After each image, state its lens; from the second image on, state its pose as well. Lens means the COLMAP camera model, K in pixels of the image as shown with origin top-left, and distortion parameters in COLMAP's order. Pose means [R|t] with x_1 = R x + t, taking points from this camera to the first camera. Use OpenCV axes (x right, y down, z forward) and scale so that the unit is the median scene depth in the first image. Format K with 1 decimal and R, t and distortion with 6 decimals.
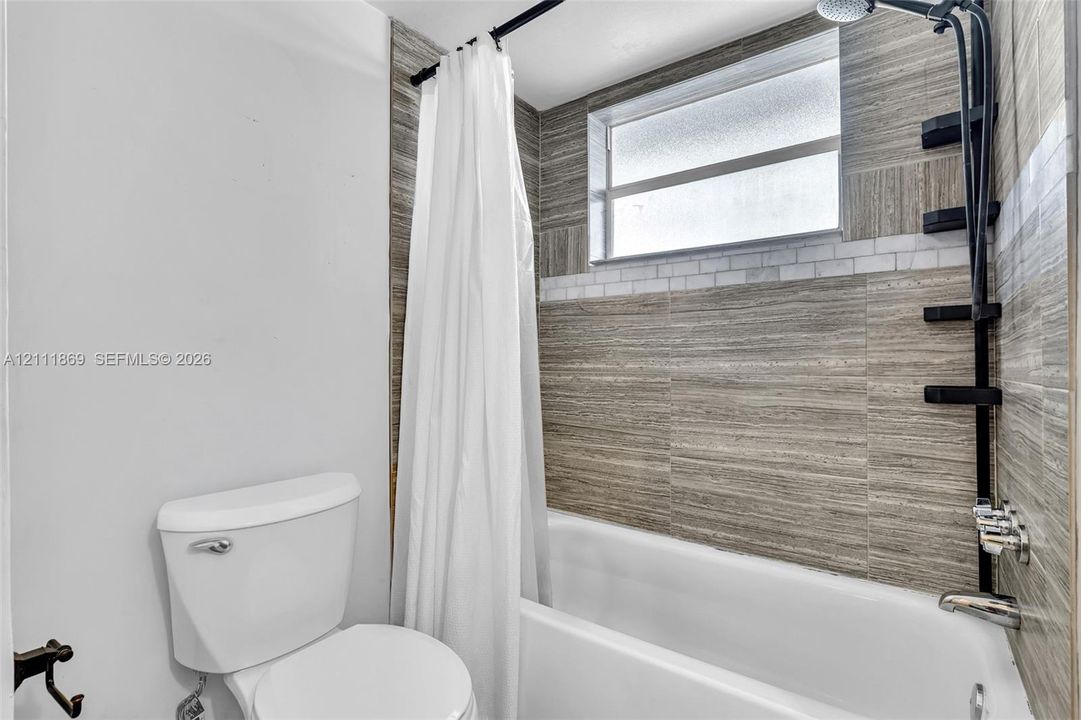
lens RADIAL K [[505.1, 0, 542.2], [0, 505.1, 358.2], [0, 0, 1]] dist [-0.003999, 0.000253]
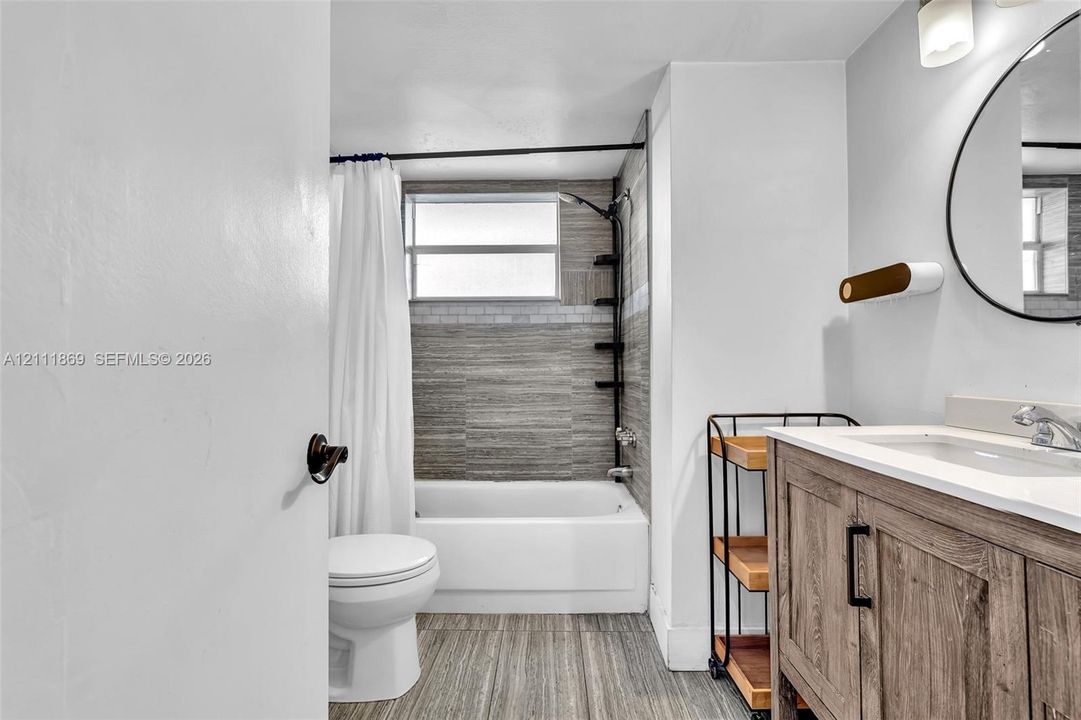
lens RADIAL K [[505.1, 0, 540.3], [0, 505.1, 358.4], [0, 0, 1]] dist [-0.003999, 0.000253]
pose [[0.810585, 0.009746, 0.585539, -0.557984], [-0.000757, 0.999878, -0.015595, -0.000883], [-0.585620, 0.012198, 0.810494, -0.478964]]
